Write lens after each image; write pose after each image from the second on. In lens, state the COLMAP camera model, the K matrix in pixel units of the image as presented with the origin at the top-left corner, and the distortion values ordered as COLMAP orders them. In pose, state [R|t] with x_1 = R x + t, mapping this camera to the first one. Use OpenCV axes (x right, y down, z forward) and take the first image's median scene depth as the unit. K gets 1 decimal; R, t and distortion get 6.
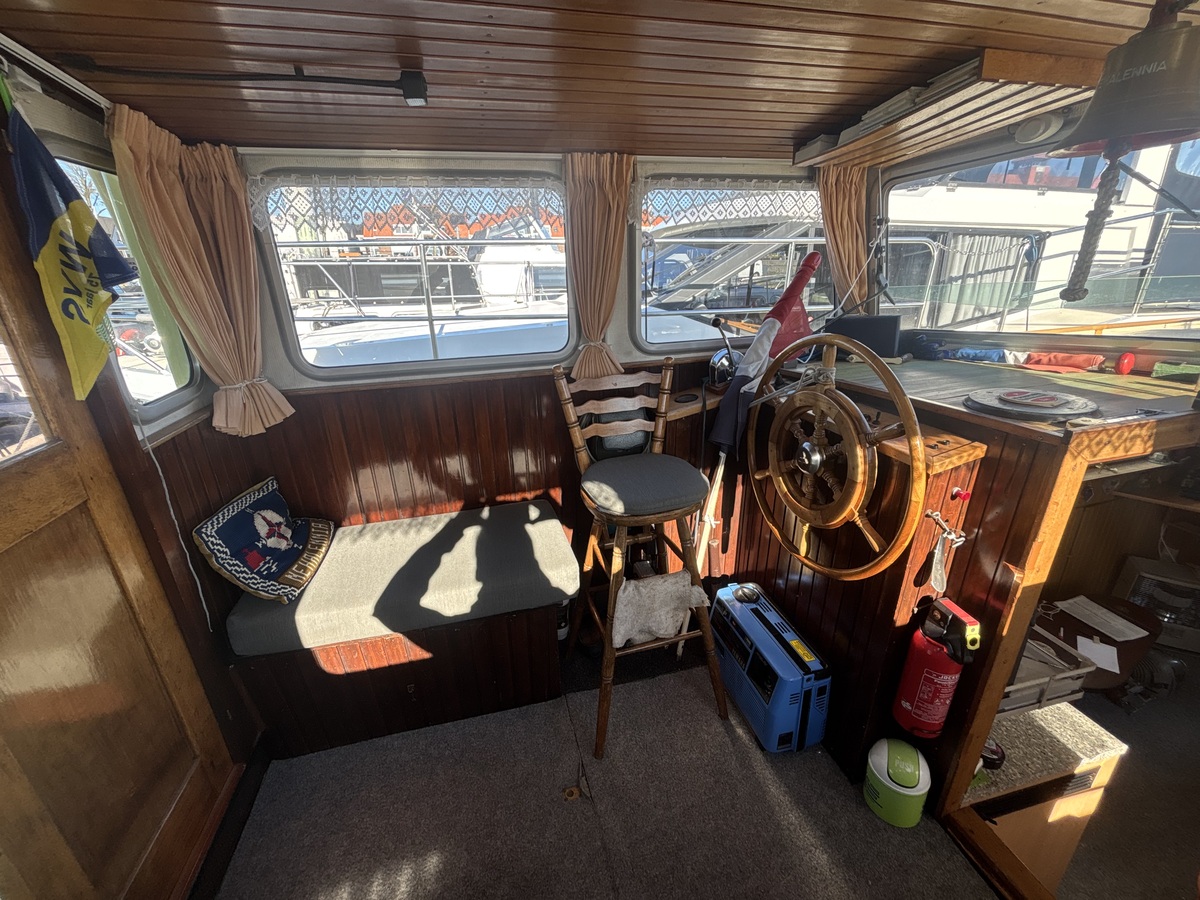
lens RADIAL K [[483.1, 0, 597.7], [0, 483.1, 449.4], [0, 0, 1]] dist [-0.000041, 0.000421]
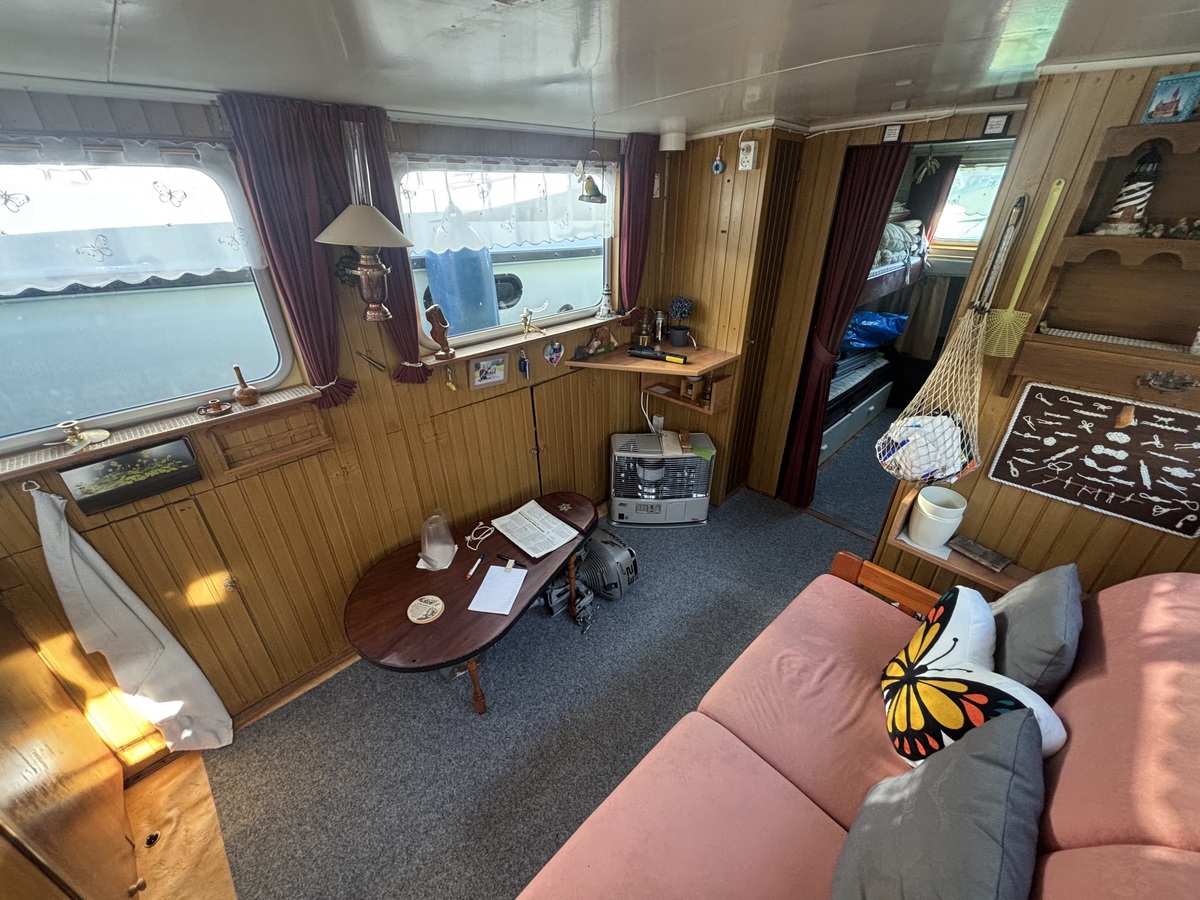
lens RADIAL K [[480.9, 0, 600.0], [0, 480.9, 450.0], [0, 0, 1]] dist [0.000251, -0.000137]
pose [[0.865518, -0.216831, 0.451512, 1.579519], [0.158754, 0.973721, 0.163291, 0.236175], [-0.475053, -0.069652, 0.877196, 0.586762]]
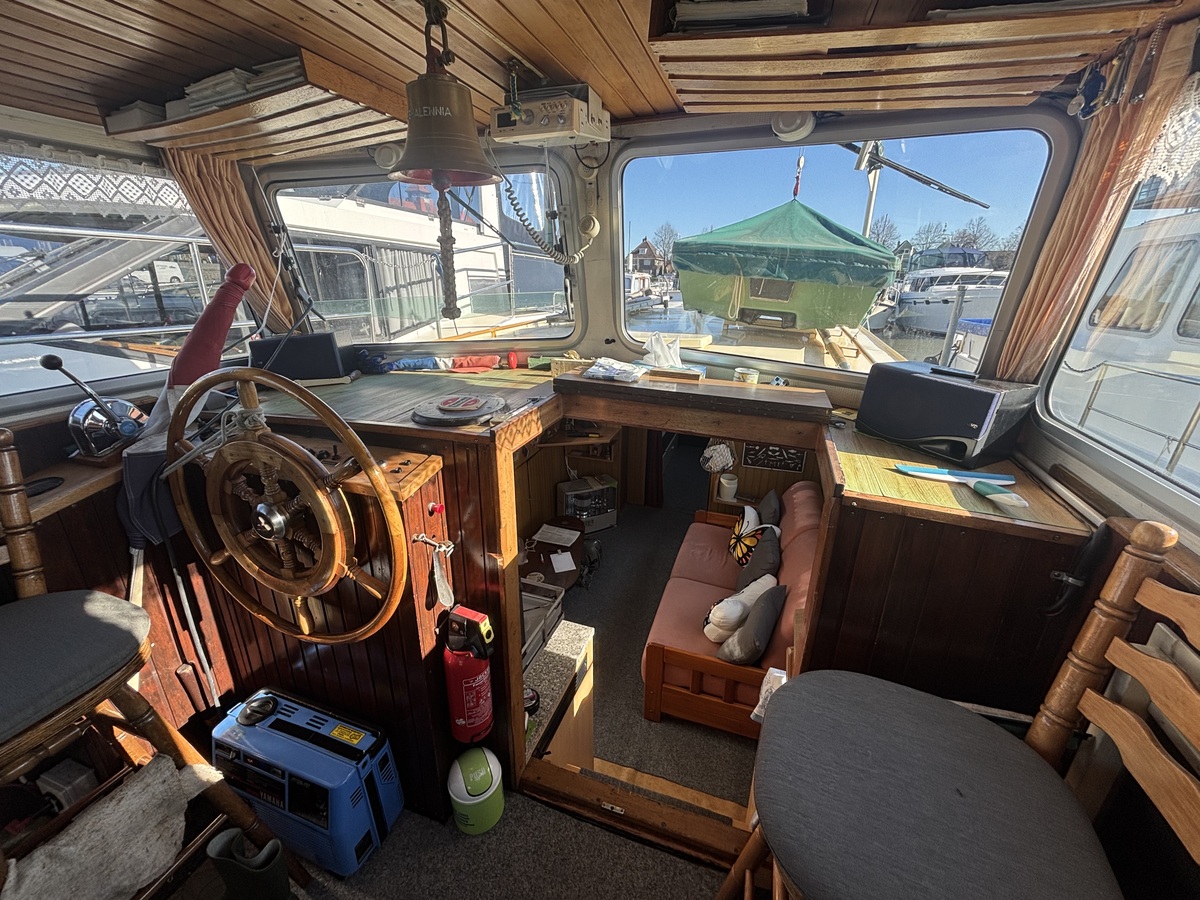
lens RADIAL K [[483.1, 0, 597.7], [0, 483.1, 449.4], [0, 0, 1]] dist [-0.000041, 0.000421]
pose [[0.551801, -0.258110, 0.793029, 0.136986], [0.271426, 0.954712, 0.121872, -0.046017], [-0.788571, 0.148000, 0.596869, 0.090131]]
